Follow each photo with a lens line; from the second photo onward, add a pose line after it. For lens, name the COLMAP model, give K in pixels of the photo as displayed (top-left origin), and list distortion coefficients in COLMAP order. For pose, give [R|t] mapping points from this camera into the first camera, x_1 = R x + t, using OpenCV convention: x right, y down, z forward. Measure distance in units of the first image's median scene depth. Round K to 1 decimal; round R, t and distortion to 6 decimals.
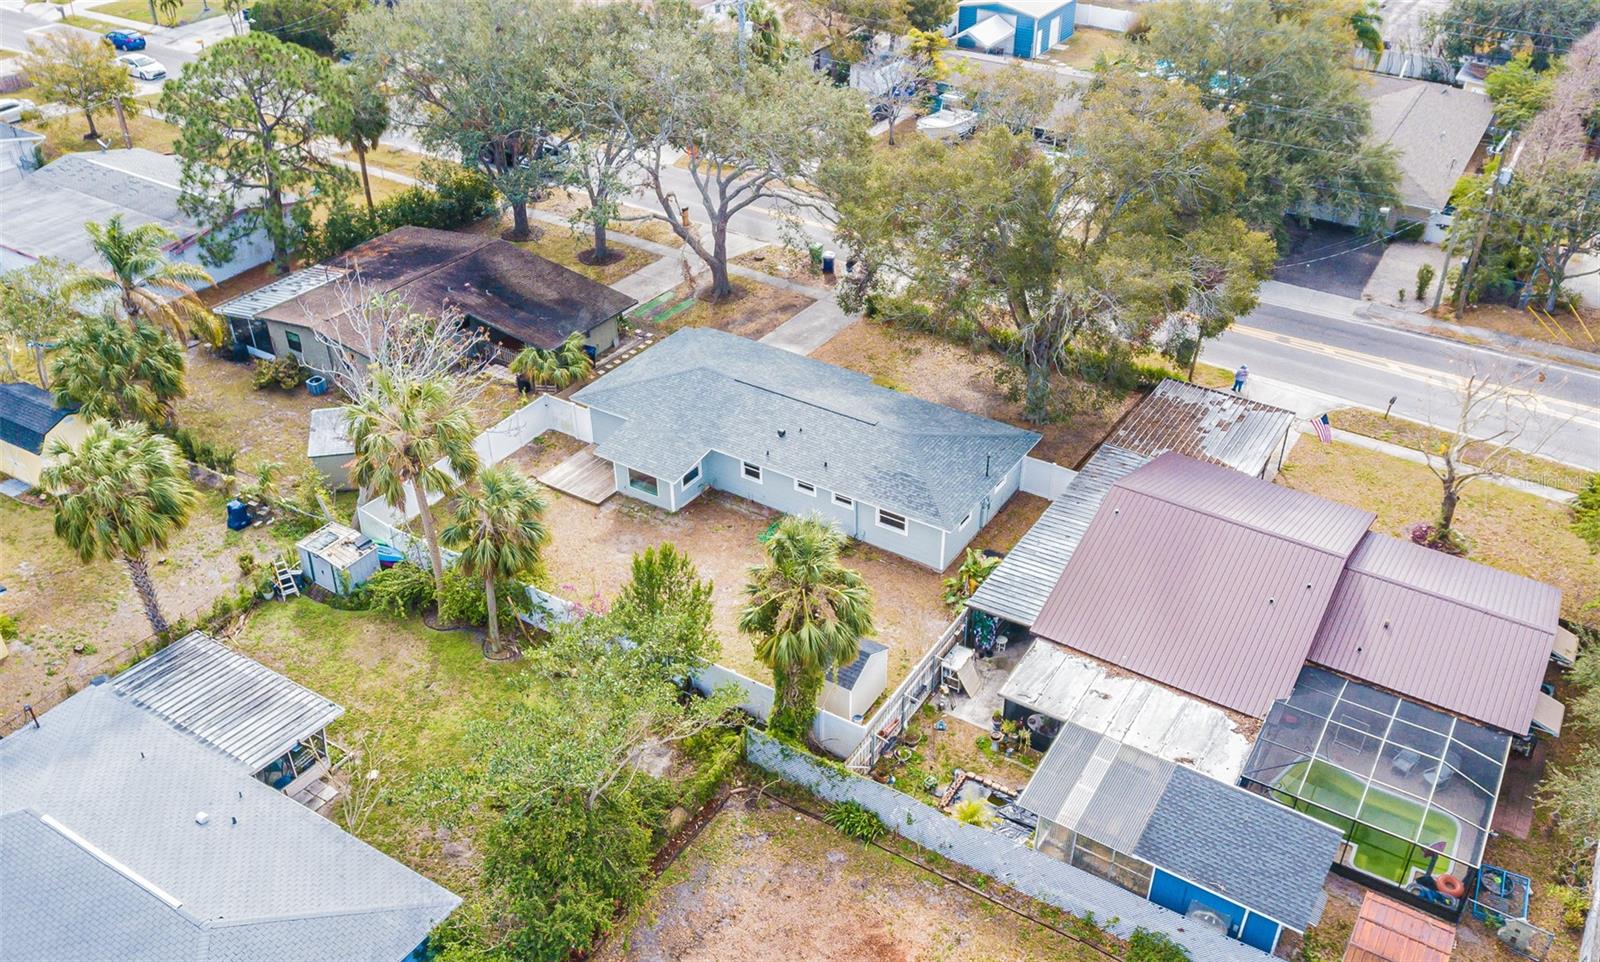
lens RADIAL K [[1306.0, 0, 800.0], [0, 1306.0, 481.0], [0, 0, 1]] dist [0.046357, -0.002843]
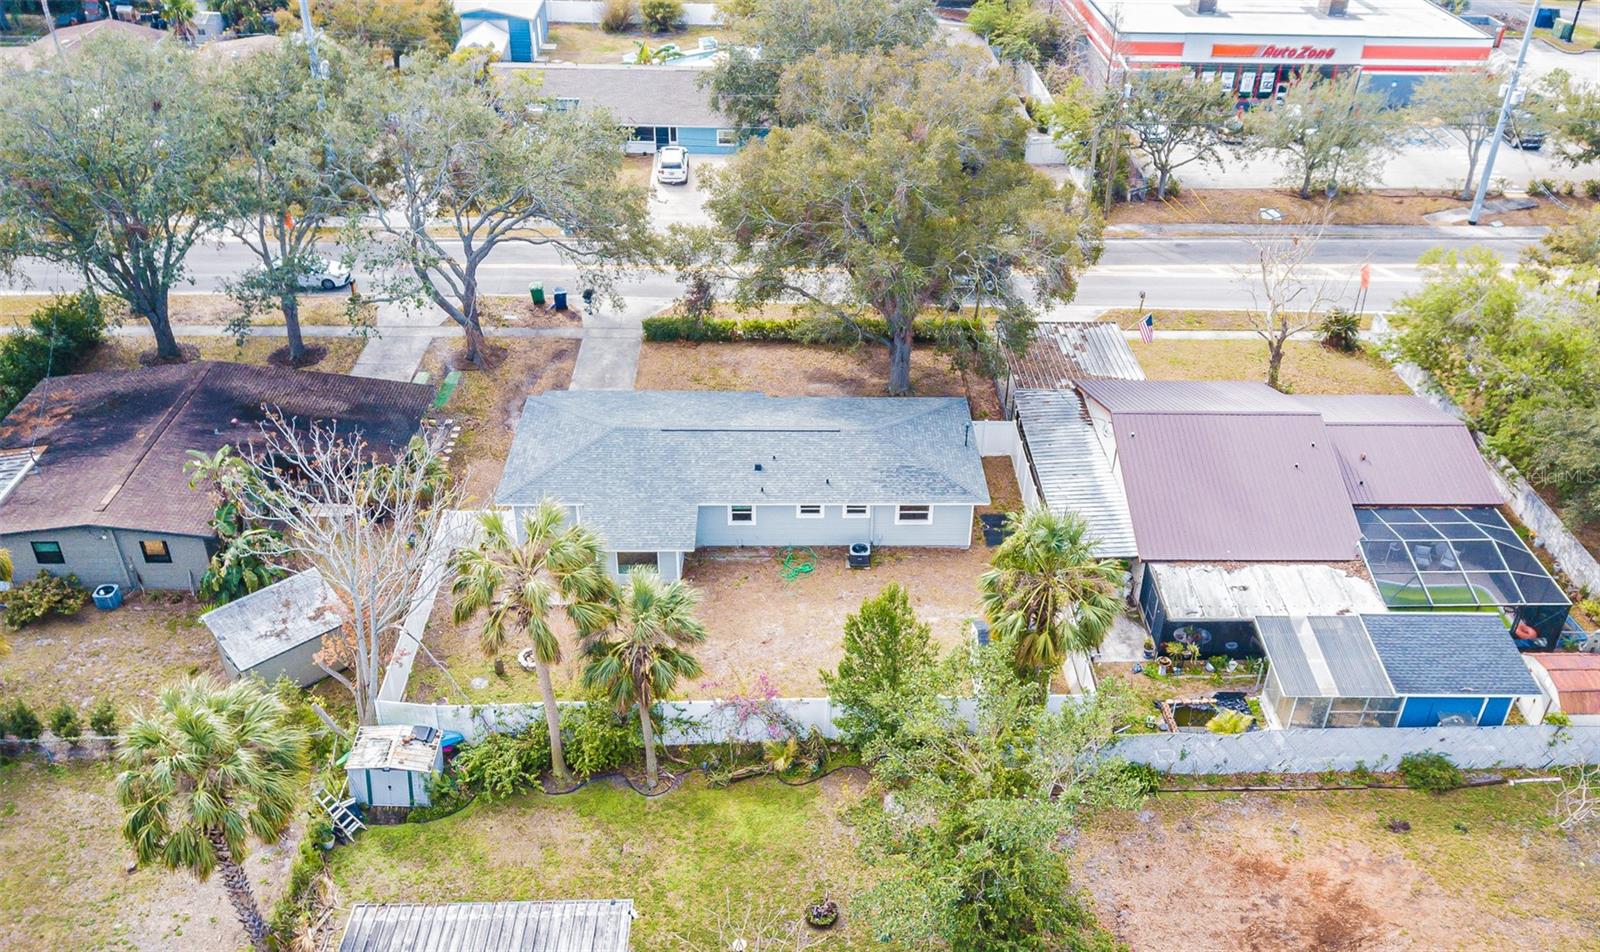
lens RADIAL K [[1379.0, 0, 800.0], [0, 1379.0, 476.0], [0, 0, 1]] dist [0.026793, 0.002921]
pose [[0.828512, -0.288556, 0.479900, -0.489137], [0.295962, 0.953174, 0.062172, -0.086503], [-0.475368, 0.090522, 0.875118, 0.124176]]
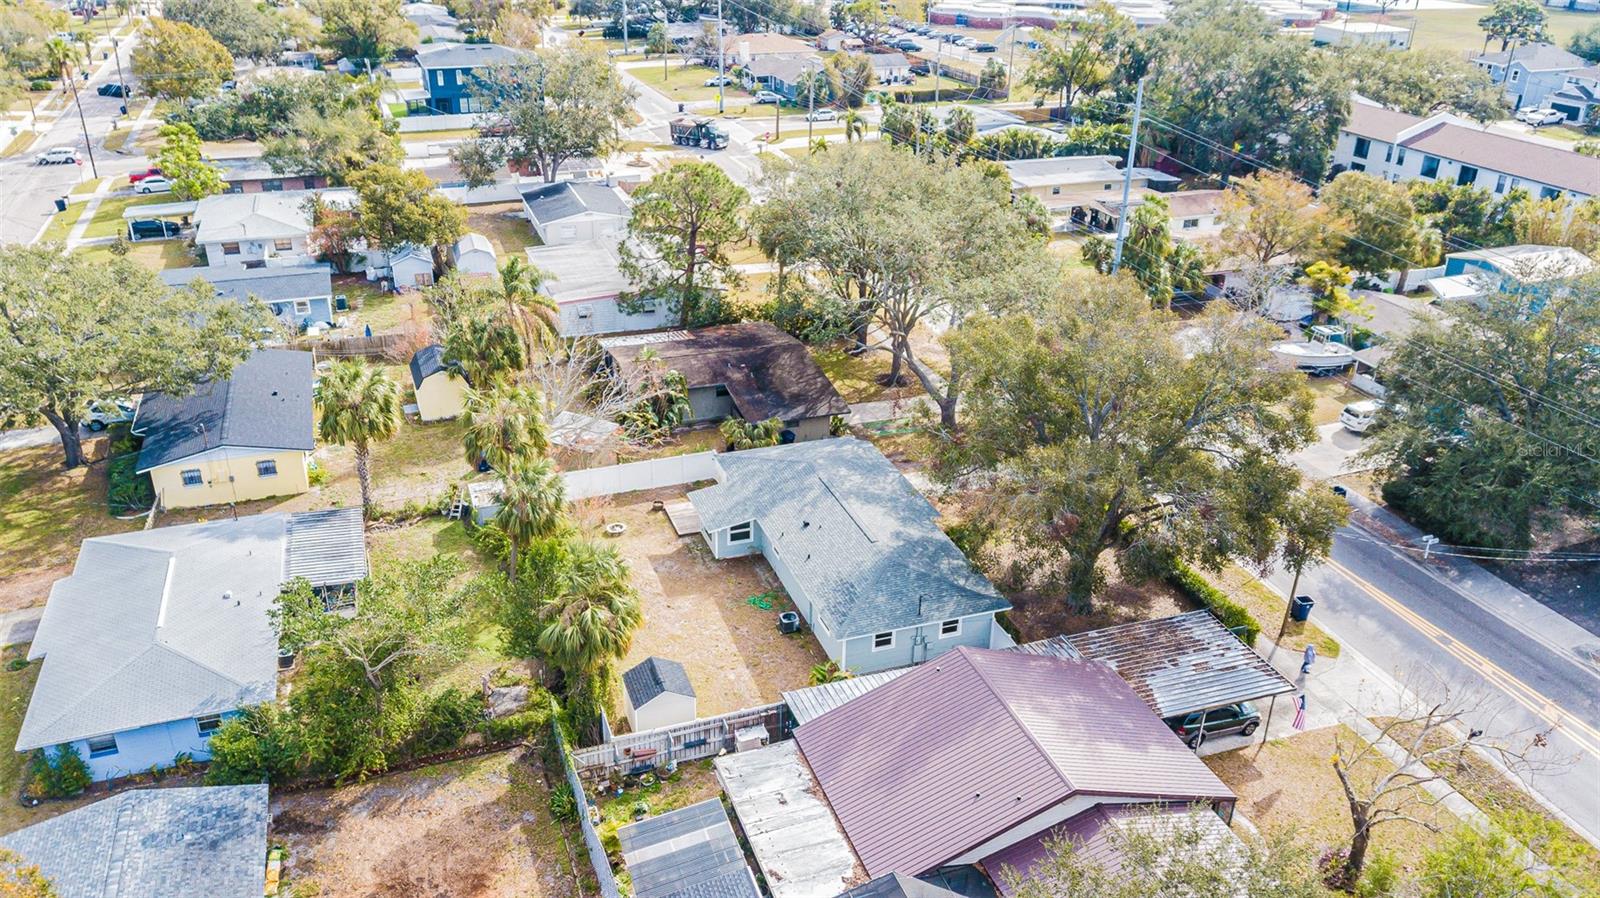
lens RADIAL K [[1251.1, 0, 800.0], [0, 1251.1, 449.0], [0, 0, 1]] dist [0.057085, -0.085150]
pose [[0.762012, 0.259463, -0.593310, 0.622938], [-0.363091, 0.929839, -0.059700, -0.030515], [0.536193, 0.260918, 0.802757, 0.123172]]
